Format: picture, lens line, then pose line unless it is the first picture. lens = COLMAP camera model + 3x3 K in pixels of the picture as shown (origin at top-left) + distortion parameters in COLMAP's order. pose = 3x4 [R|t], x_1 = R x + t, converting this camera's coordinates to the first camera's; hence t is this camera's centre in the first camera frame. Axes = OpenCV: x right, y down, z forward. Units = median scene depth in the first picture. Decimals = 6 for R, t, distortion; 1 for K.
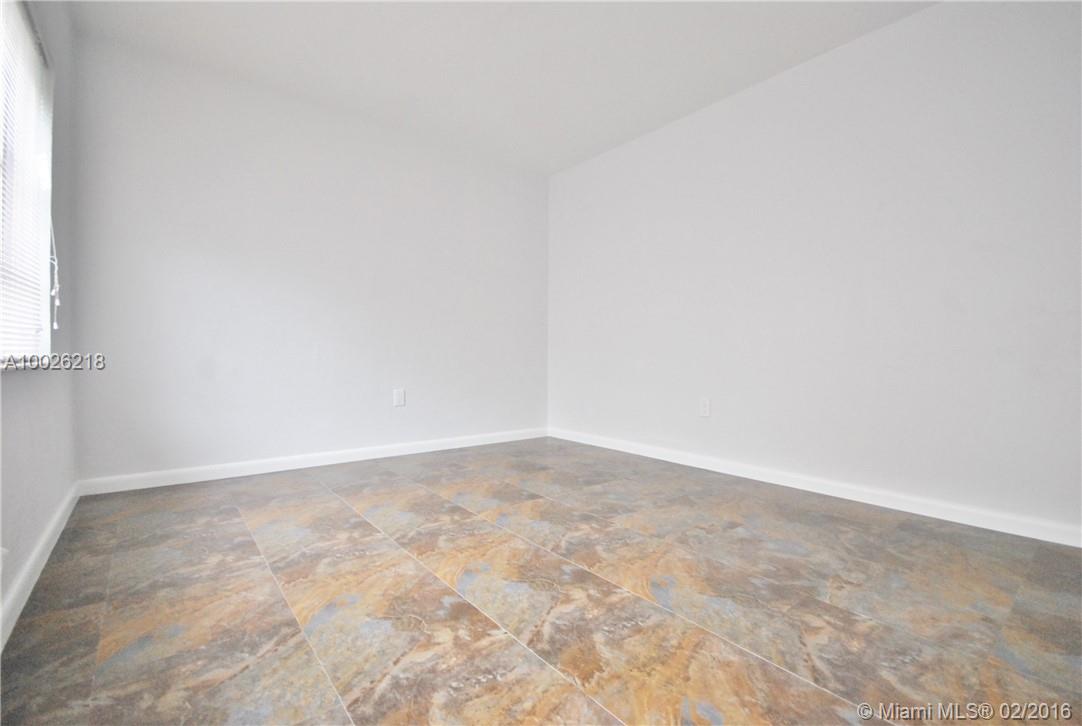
lens RADIAL K [[468.9, 0, 568.1], [0, 468.9, 383.1], [0, 0, 1]] dist [-0.033494, -0.001226]
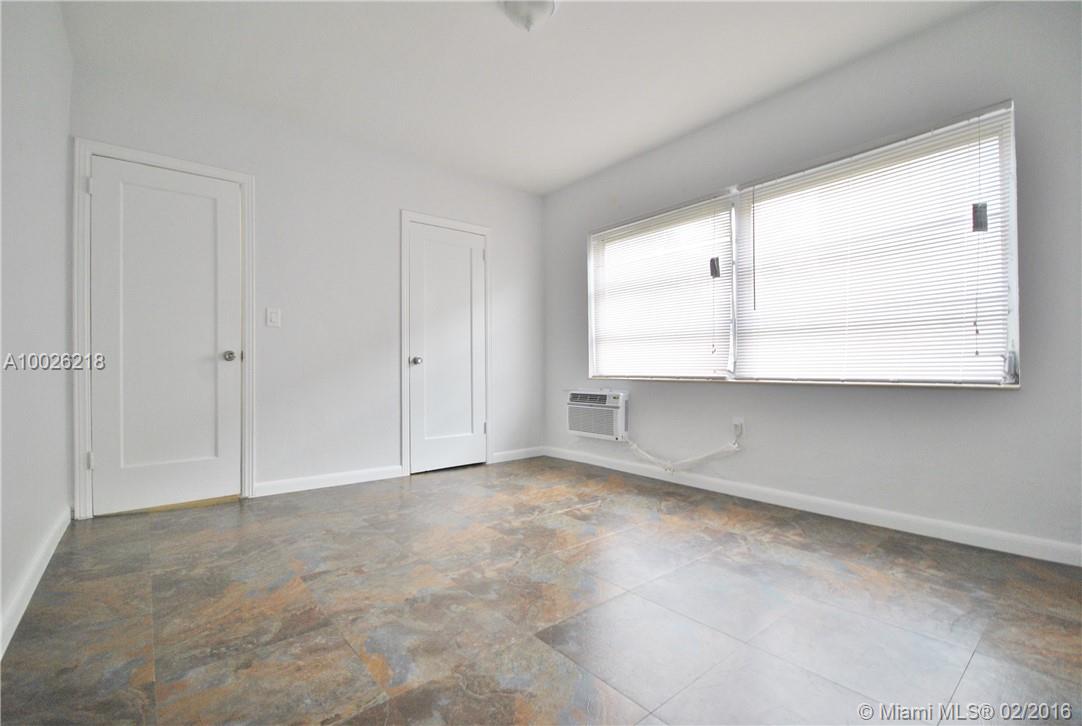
lens RADIAL K [[475.1, 0, 541.0], [0, 475.1, 363.0], [0, 0, 1]] dist [0.004428, -0.011005]
pose [[-0.998959, -0.017312, 0.042211, -0.113491], [-0.015326, 0.998781, 0.046930, -0.158531], [-0.042972, 0.046234, -0.998006, 2.397605]]
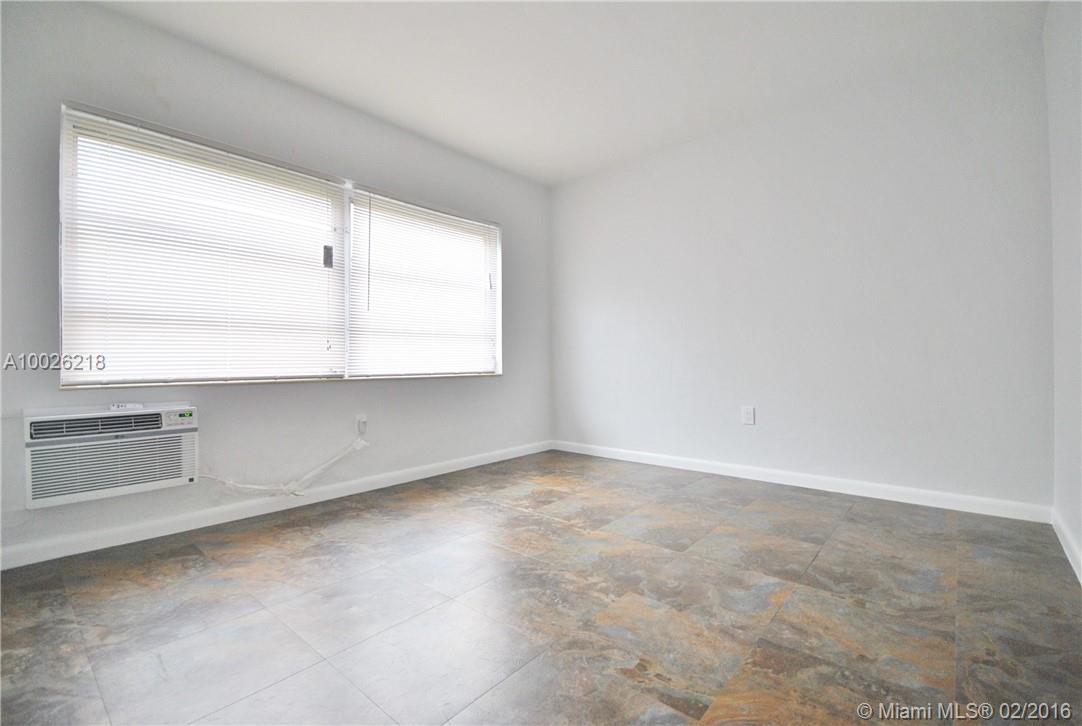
lens RADIAL K [[475.1, 0, 541.0], [0, 475.1, 363.0], [0, 0, 1]] dist [0.004428, -0.011005]
pose [[0.116991, -0.019874, -0.992934, 1.116787], [-0.047962, 0.998520, -0.025637, -0.061208], [0.991974, 0.050622, 0.115865, 1.023800]]
